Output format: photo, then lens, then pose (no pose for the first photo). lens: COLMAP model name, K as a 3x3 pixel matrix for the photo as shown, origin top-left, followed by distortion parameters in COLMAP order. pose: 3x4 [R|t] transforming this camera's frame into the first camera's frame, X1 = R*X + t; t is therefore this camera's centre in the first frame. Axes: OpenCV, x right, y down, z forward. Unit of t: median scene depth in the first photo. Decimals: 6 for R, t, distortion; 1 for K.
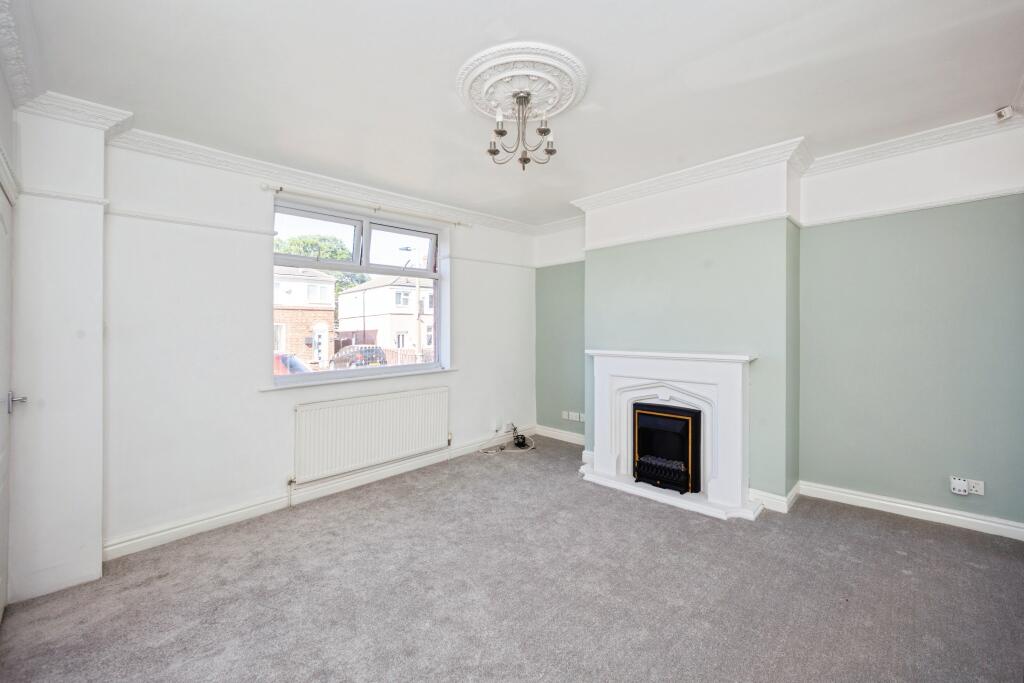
lens RADIAL K [[418.0, 0, 512.0], [0, 418.0, 341.5], [0, 0, 1]] dist [0.000772, 0.000085]
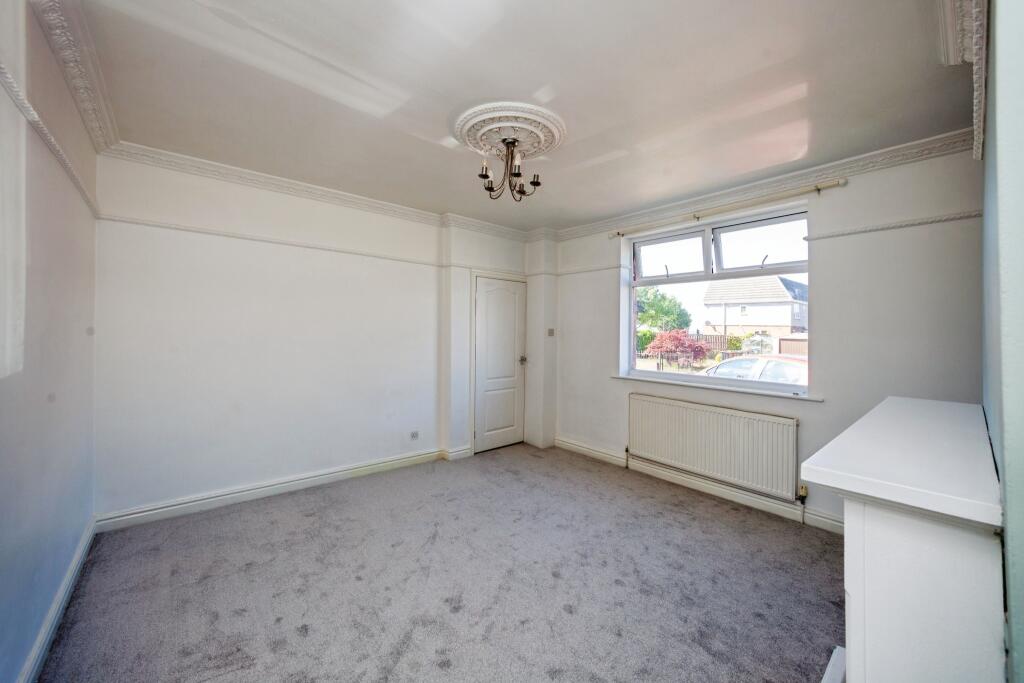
lens RADIAL K [[399.6, 0, 511.5], [0, 399.6, 330.1], [0, 0, 1]] dist [0.001189, 0.000089]
pose [[-0.105233, 0.009169, -0.994405, 0.773016], [-0.044615, 0.998907, 0.013932, -0.044726], [0.993446, 0.045831, -0.104709, 0.758294]]
